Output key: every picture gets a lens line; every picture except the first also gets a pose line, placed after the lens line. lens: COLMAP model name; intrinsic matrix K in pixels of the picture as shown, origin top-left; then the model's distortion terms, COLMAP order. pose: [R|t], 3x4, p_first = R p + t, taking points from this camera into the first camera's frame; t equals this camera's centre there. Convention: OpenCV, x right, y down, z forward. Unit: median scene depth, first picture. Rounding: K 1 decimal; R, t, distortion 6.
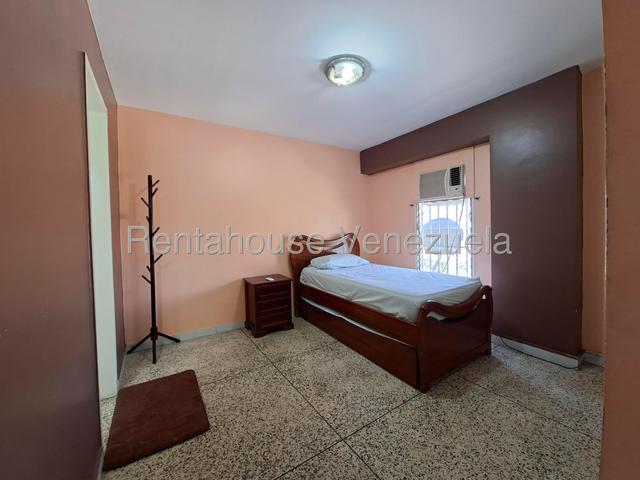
lens RADIAL K [[255.5, 0, 321.4], [0, 255.5, 234.3], [0, 0, 1]] dist [-0.009045, -0.000343]
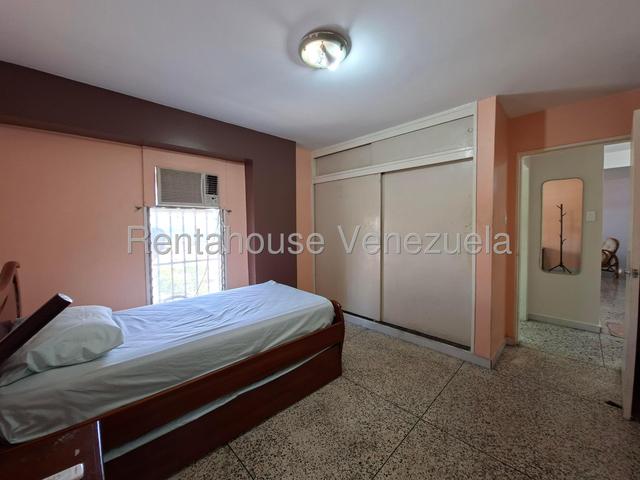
lens RADIAL K [[255.5, 0, 321.4], [0, 255.5, 234.3], [0, 0, 1]] dist [-0.009045, -0.000343]
pose [[-0.204874, -0.011847, 0.978717, -0.592018], [0.033356, 0.999261, 0.019078, -0.062443], [-0.978220, 0.036555, -0.204327, 1.002114]]
